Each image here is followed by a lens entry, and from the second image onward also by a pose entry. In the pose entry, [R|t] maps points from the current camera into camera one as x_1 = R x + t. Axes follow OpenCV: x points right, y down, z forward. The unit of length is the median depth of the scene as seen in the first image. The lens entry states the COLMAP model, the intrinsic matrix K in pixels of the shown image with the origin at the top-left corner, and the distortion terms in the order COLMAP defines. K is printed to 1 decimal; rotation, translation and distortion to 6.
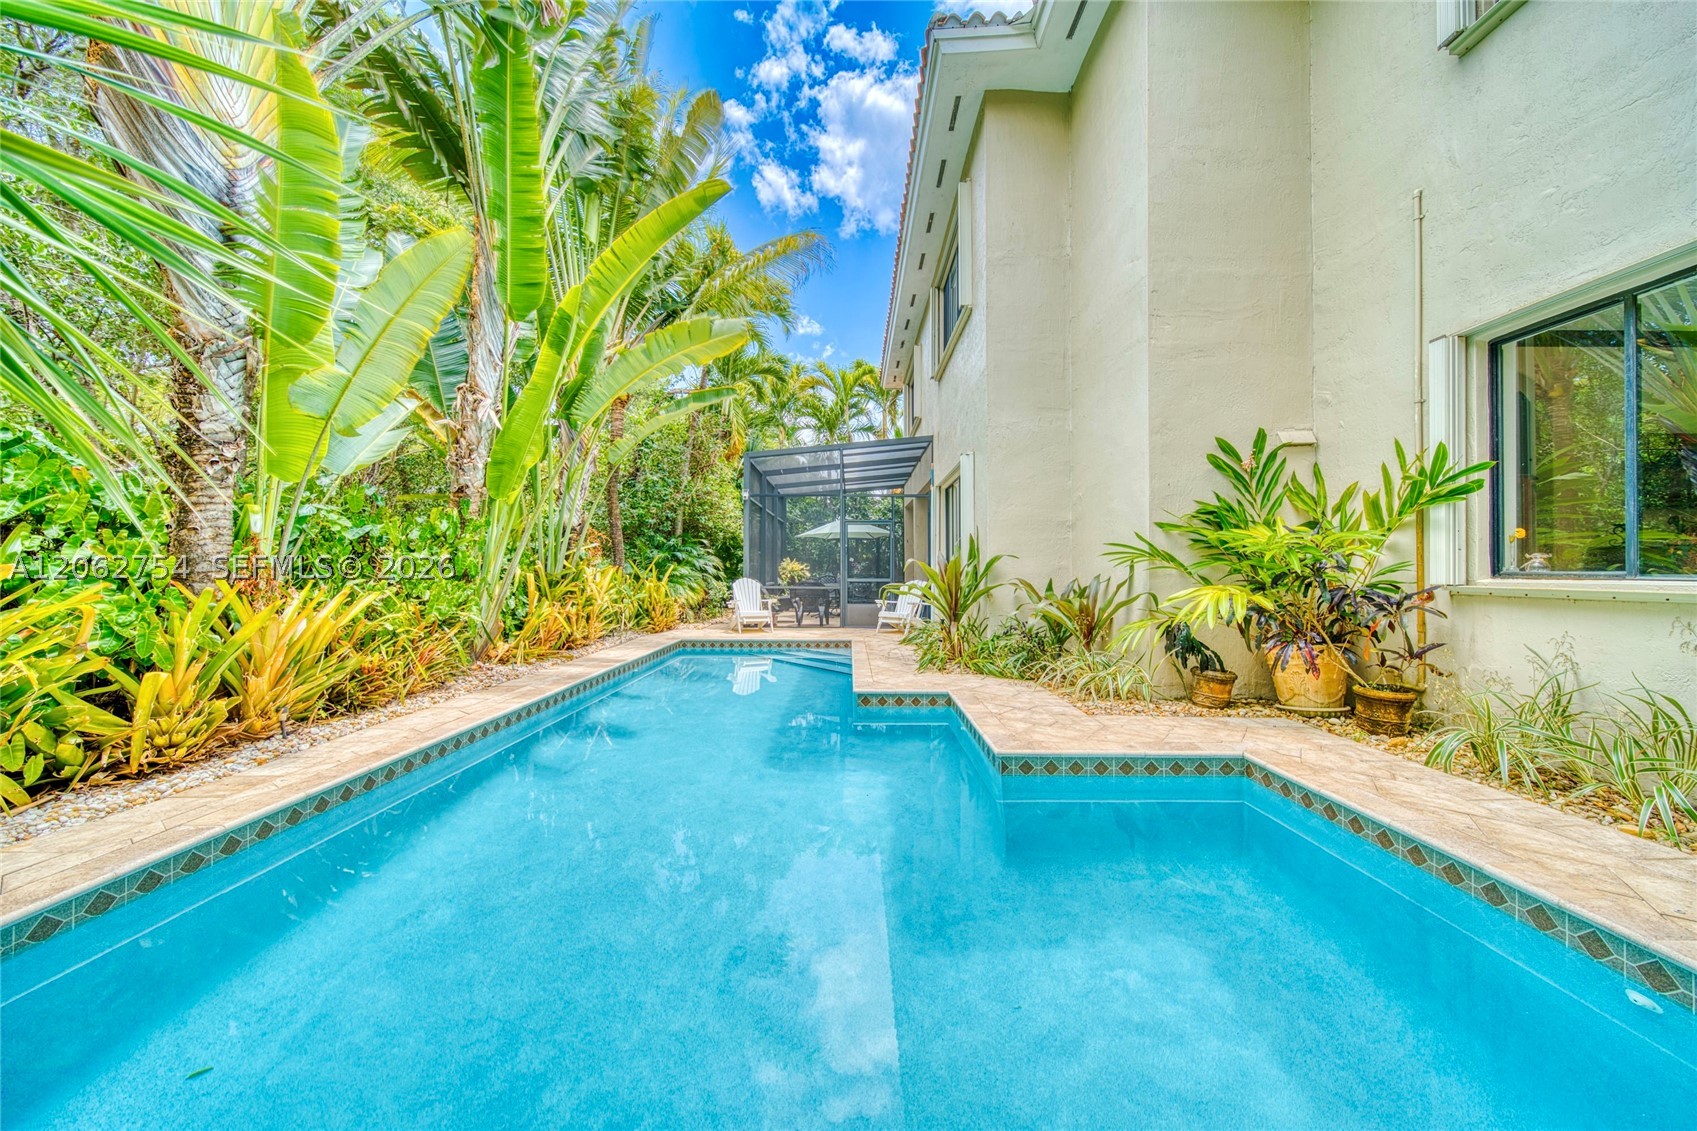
lens RADIAL K [[600.6, 0, 848.5], [0, 600.6, 565.5], [0, 0, 1]] dist [-0.000665, -0.000106]
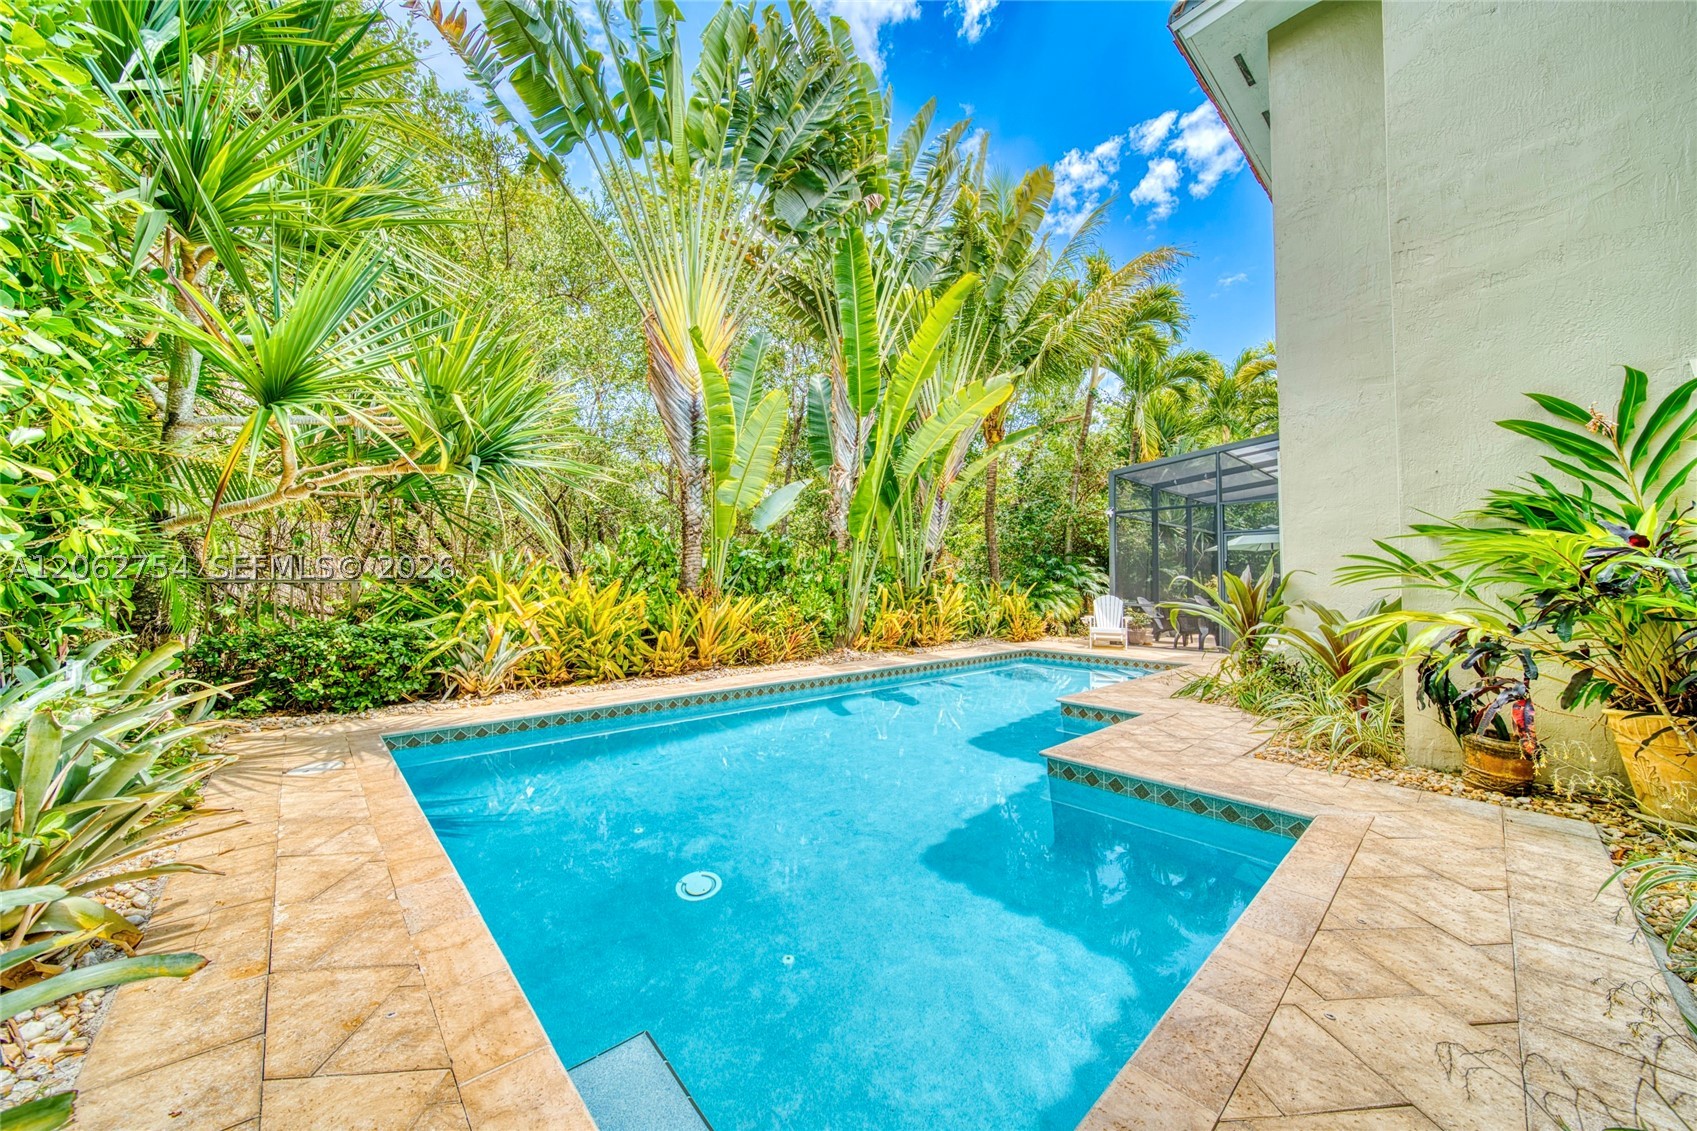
lens RADIAL K [[600.6, 0, 848.5], [0, 600.6, 565.5], [0, 0, 1]] dist [-0.000665, -0.000106]
pose [[0.678892, -0.021546, -0.733922, 0.585555], [0.001268, 0.999602, -0.028172, -0.002147], [0.734237, 0.018196, 0.678649, -0.012798]]
